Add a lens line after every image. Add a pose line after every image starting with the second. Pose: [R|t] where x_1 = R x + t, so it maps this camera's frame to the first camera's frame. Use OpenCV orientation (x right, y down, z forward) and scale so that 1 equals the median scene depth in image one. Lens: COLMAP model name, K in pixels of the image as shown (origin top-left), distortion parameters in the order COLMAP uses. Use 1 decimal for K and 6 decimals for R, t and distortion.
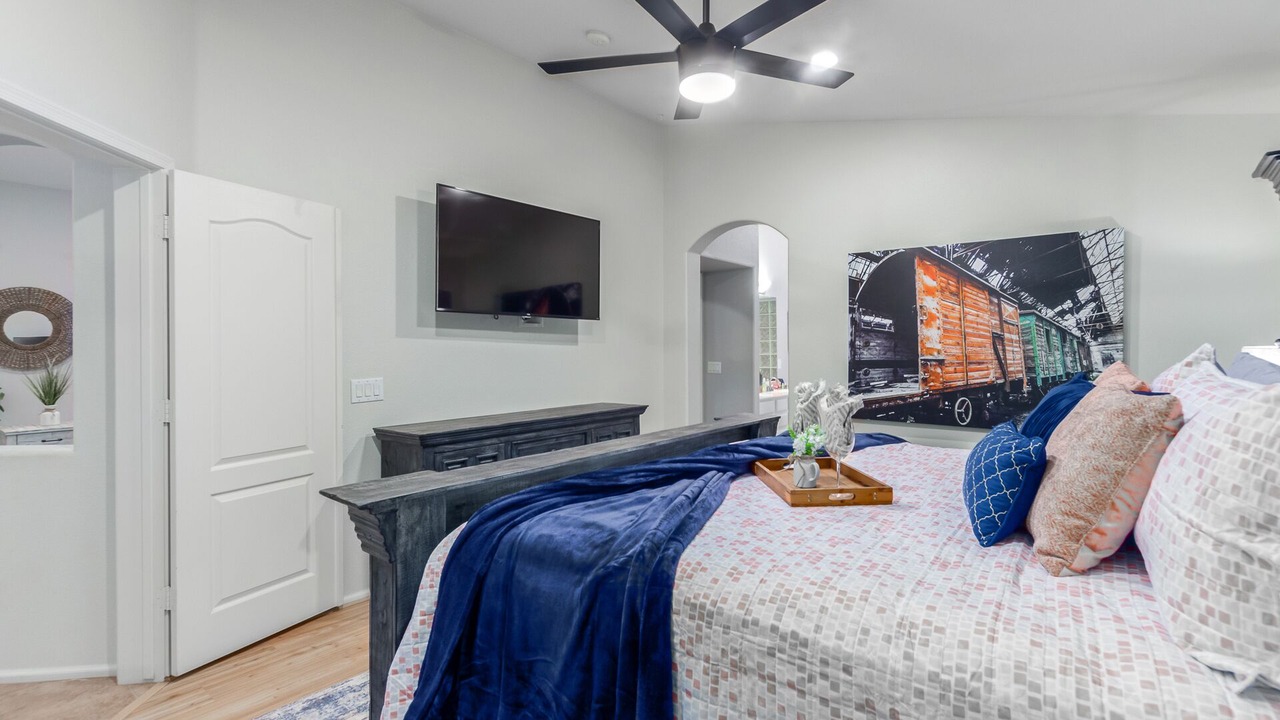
lens RADIAL K [[586.0, 0, 633.3], [0, 586.0, 349.9], [0, 0, 1]] dist [0.008051, -0.003534]
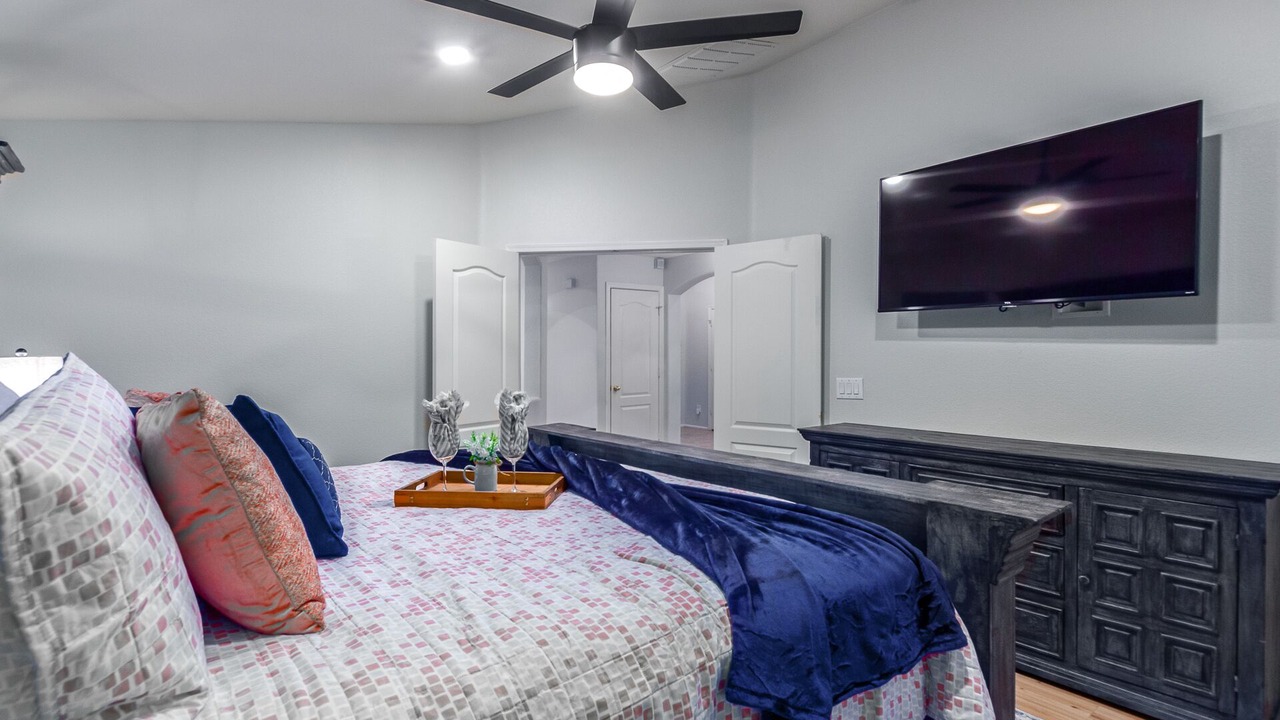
lens RADIAL K [[586.0, 0, 638.9], [0, 586.0, 356.1], [0, 0, 1]] dist [0.008051, -0.003534]
pose [[-0.147685, 0.016639, -0.988895, 0.696217], [0.008267, 0.999844, 0.015589, -0.013186], [0.989000, -0.005873, -0.147799, 0.763800]]
